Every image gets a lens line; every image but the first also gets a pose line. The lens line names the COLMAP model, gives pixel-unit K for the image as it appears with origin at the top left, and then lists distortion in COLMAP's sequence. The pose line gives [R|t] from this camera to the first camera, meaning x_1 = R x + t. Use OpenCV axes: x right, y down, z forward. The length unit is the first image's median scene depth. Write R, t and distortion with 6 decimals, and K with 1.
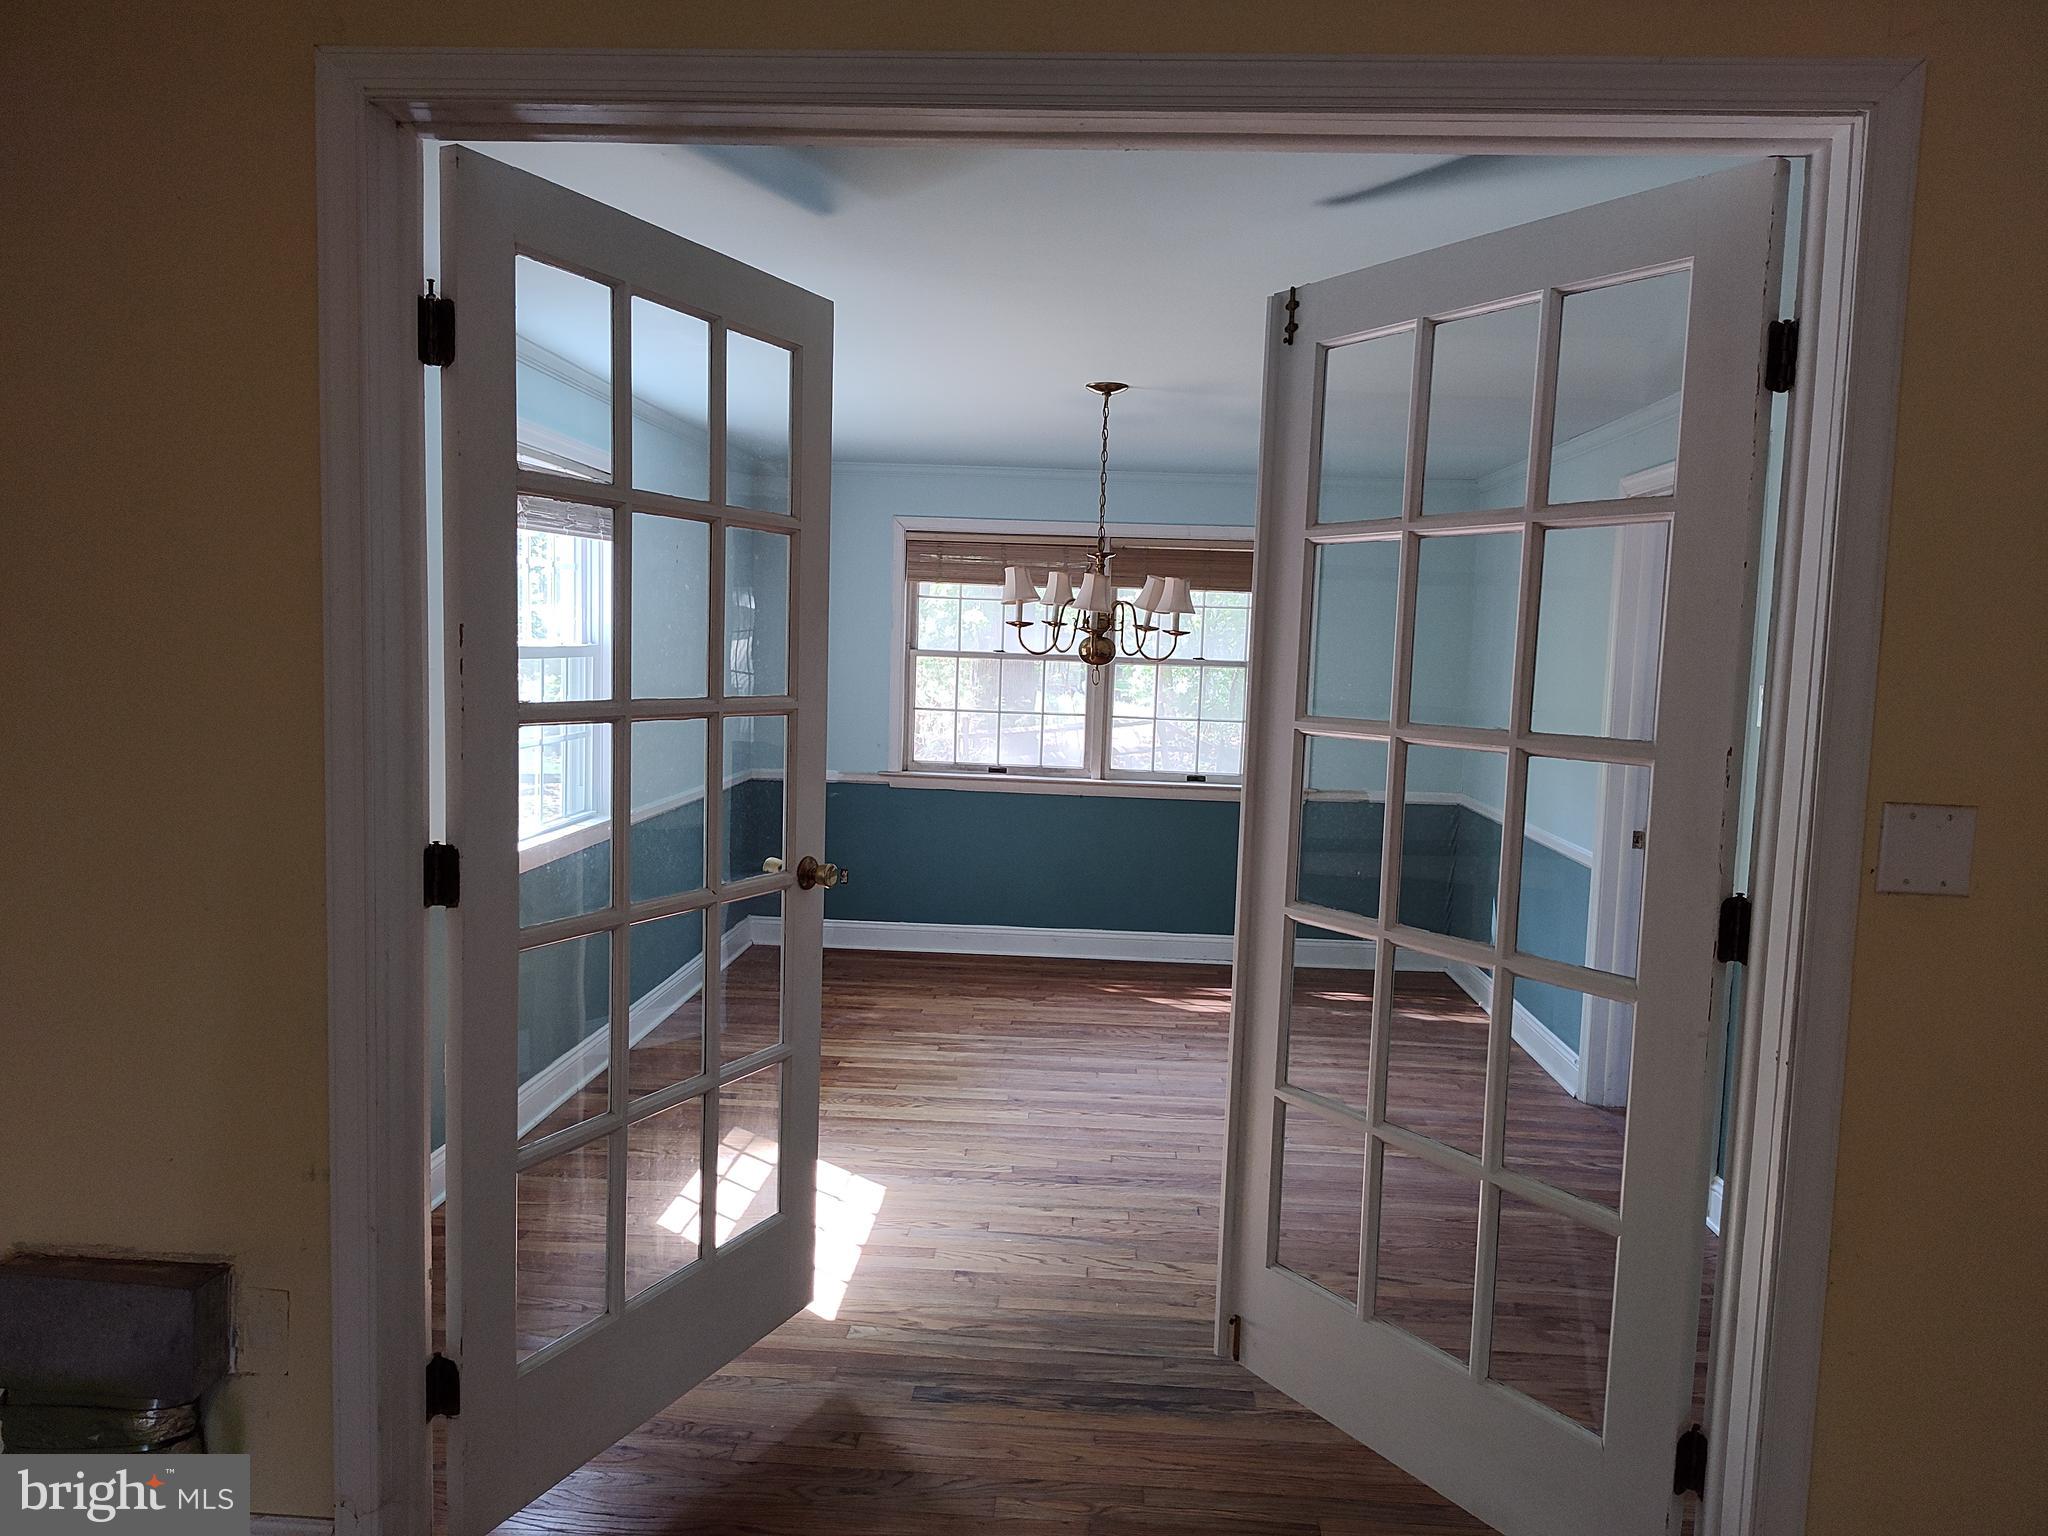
lens RADIAL K [[1360.6, 0, 1054.0], [0, 1360.6, 778.4], [0, 0, 1]] dist [0.048633, 0.001468]
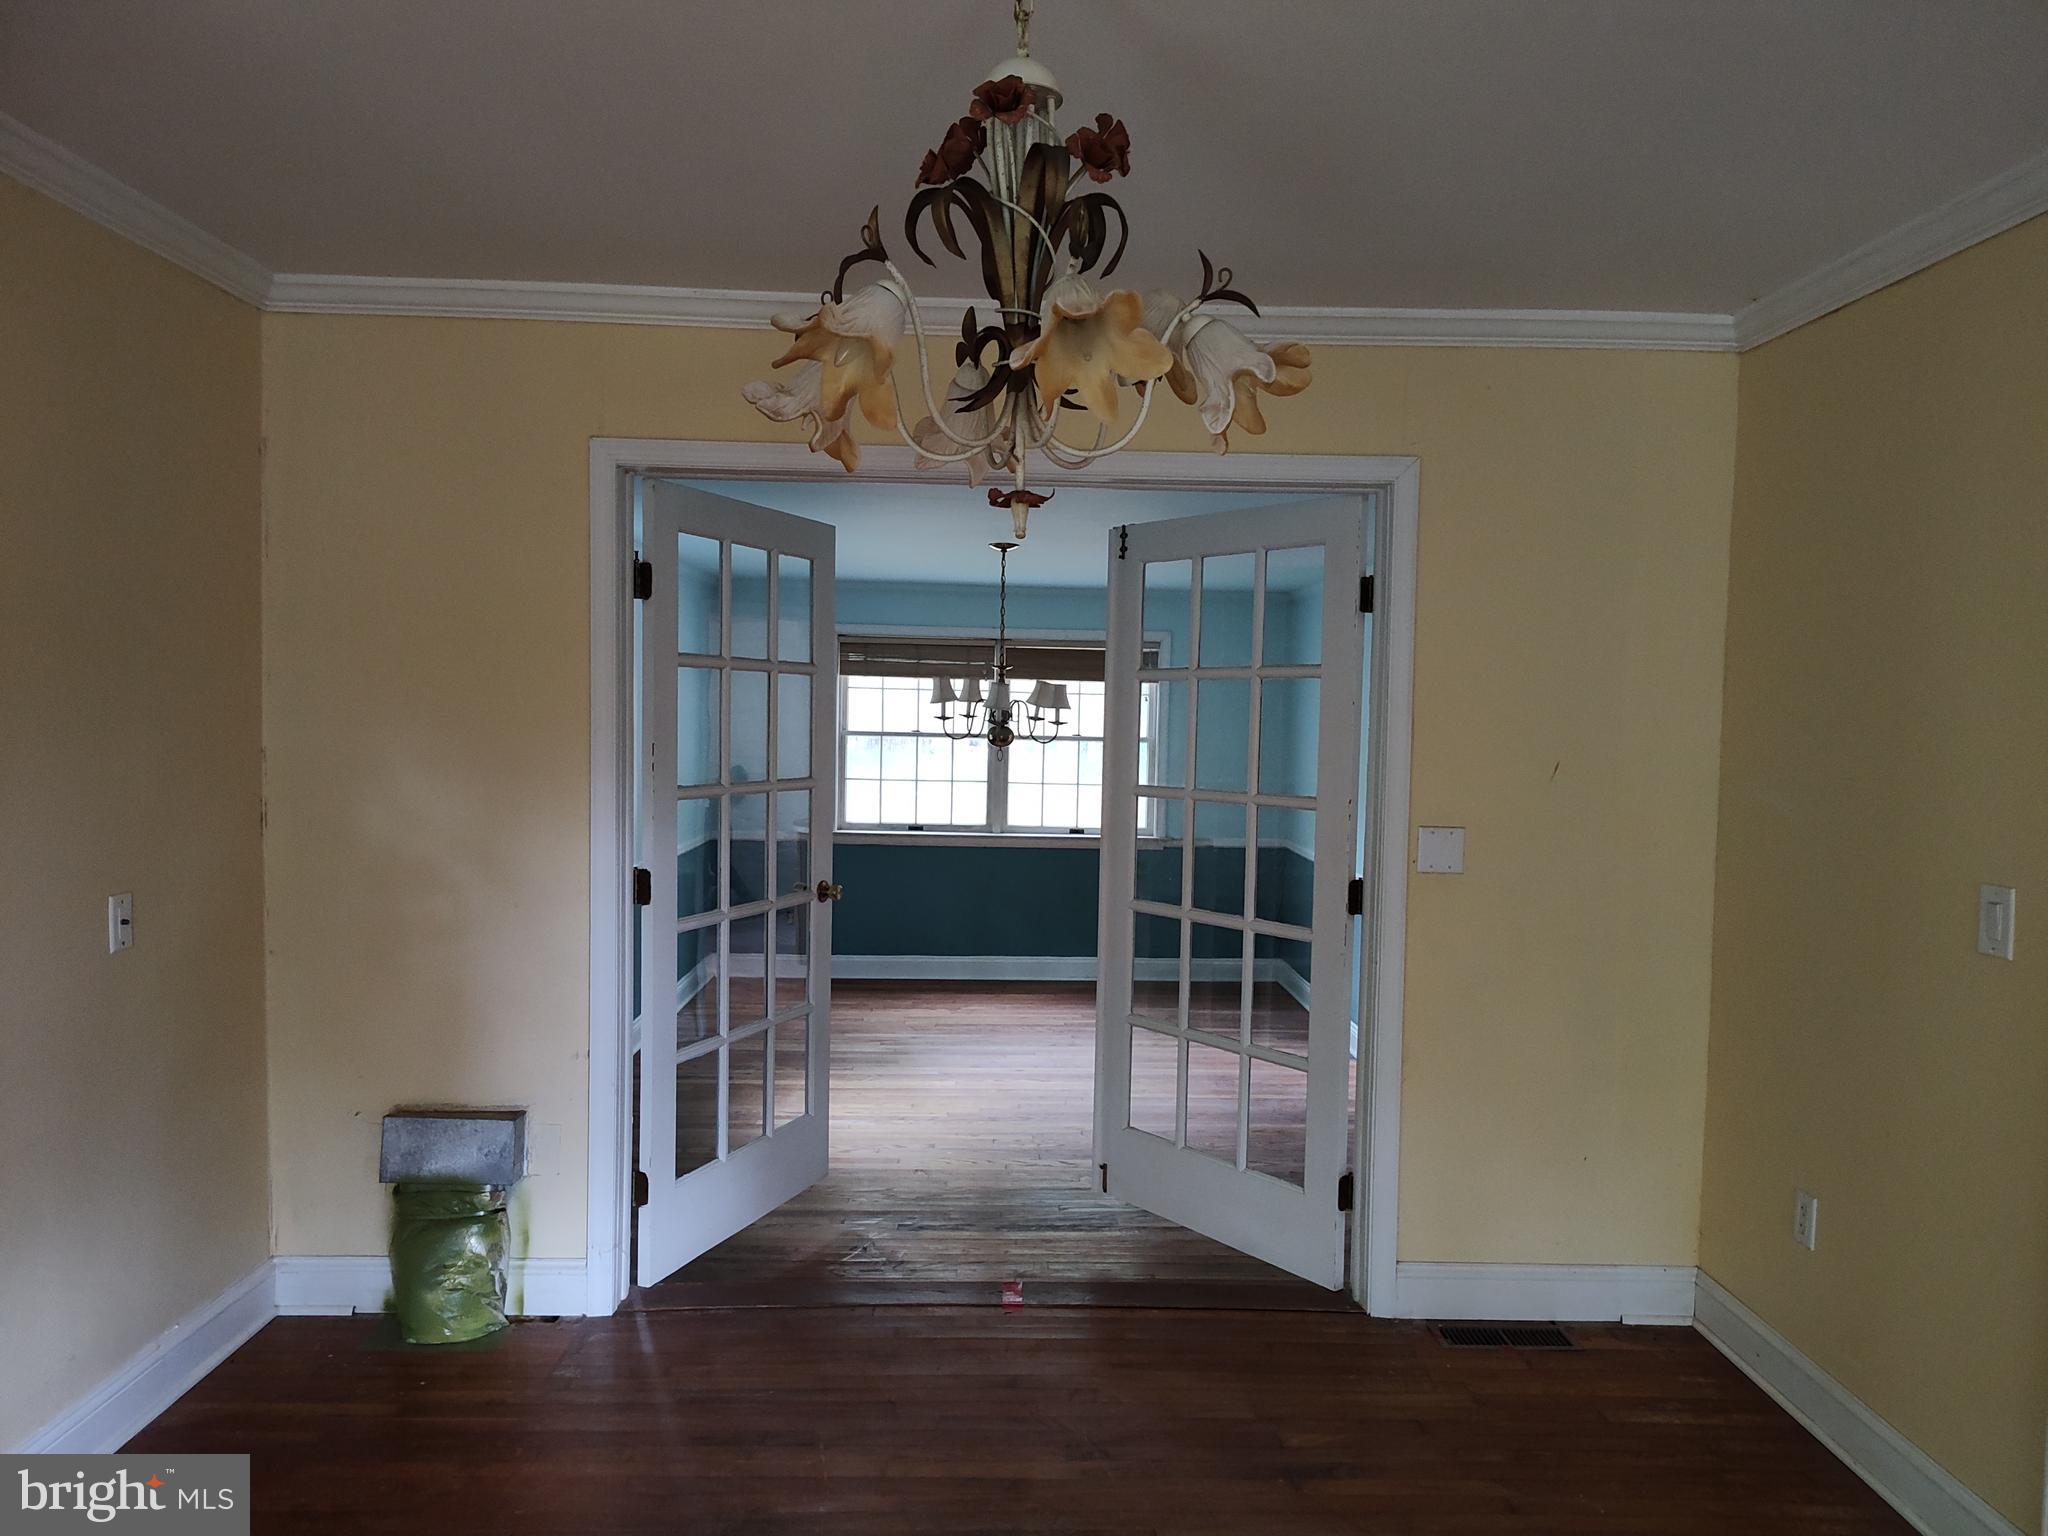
lens RADIAL K [[1388.8, 0, 1024.0], [0, 1388.8, 768.0], [0, 0, 1]] dist [0.056818, -0.060280]
pose [[0.997840, -0.016601, 0.063560, -0.033017], [0.019930, 0.998443, -0.052109, 0.010674], [-0.062596, 0.053263, 0.996617, -0.379621]]
